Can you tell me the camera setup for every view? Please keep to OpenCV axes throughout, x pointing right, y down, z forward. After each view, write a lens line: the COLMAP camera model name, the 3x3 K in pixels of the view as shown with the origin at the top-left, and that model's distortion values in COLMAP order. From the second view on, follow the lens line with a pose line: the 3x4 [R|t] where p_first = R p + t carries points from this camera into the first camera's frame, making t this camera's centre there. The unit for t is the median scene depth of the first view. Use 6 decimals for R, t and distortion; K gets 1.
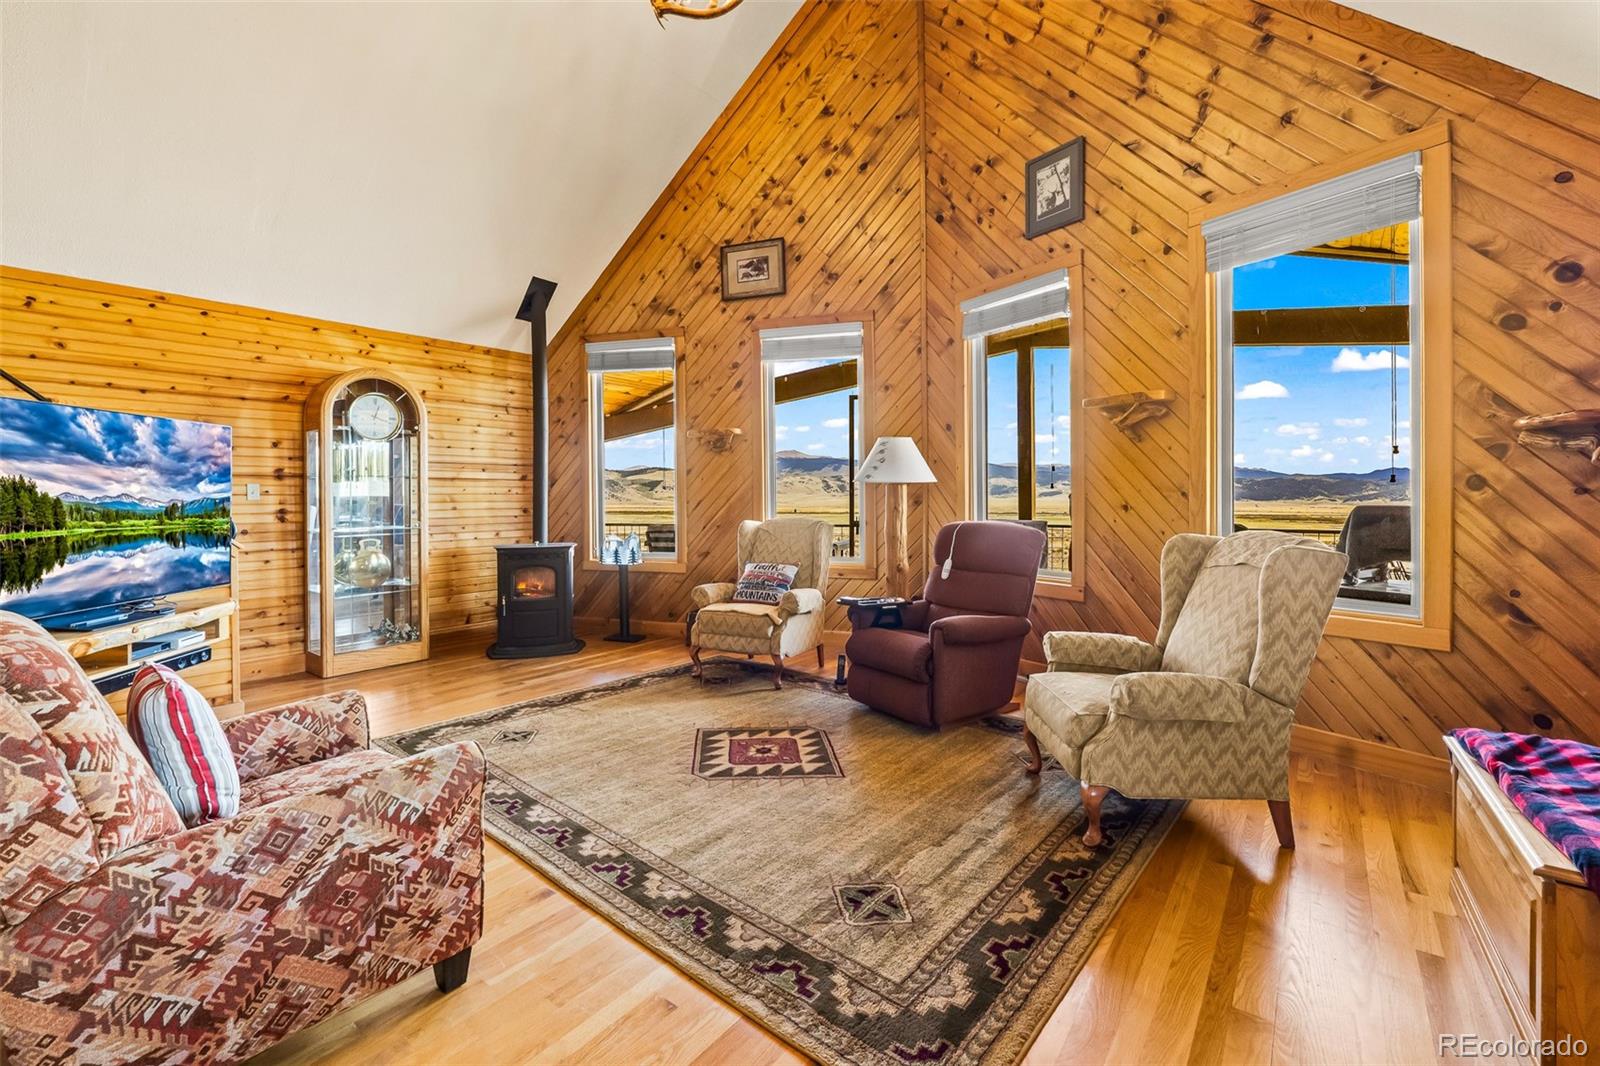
lens RADIAL K [[690.1, 0, 811.9], [0, 690.1, 499.9], [0, 0, 1]] dist [0.001793, -0.000132]
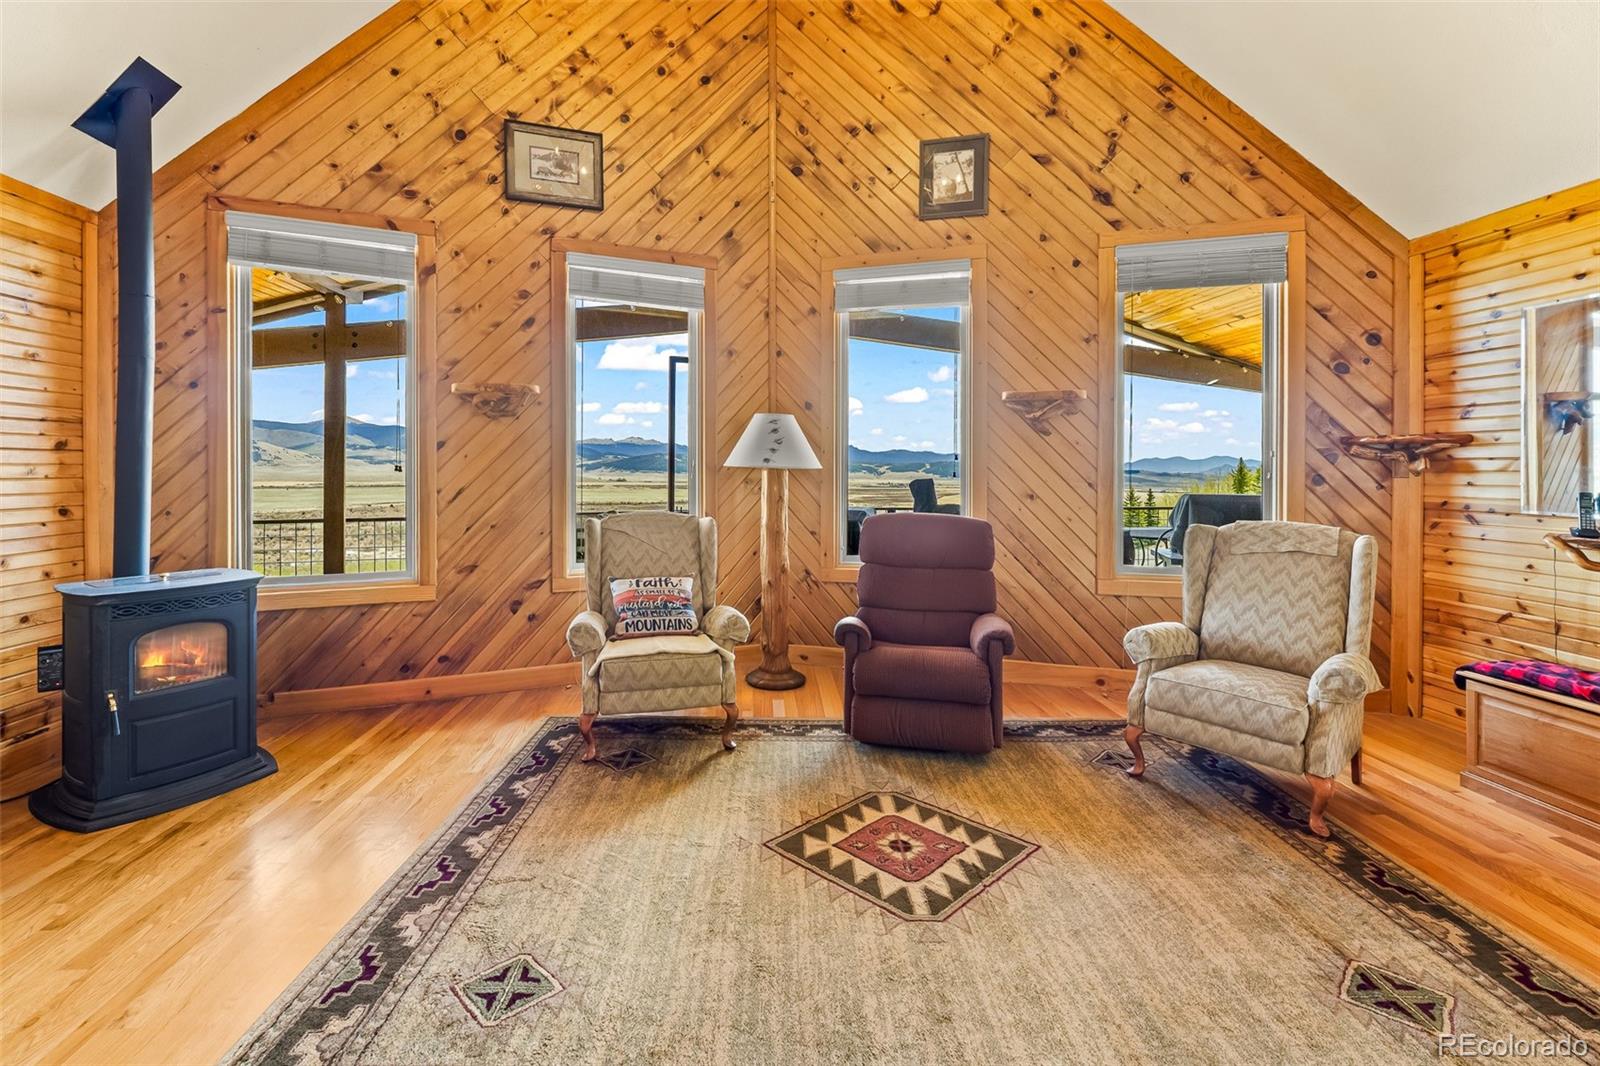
lens RADIAL K [[691.9, 0, 773.2], [0, 691.9, 469.4], [0, 0, 1]] dist [0.000951, -0.002454]
pose [[0.767361, 0.007220, 0.641175, -0.446077], [-0.005096, 0.999974, -0.005162, -0.019271], [-0.641195, 0.000694, 0.767378, 0.366674]]
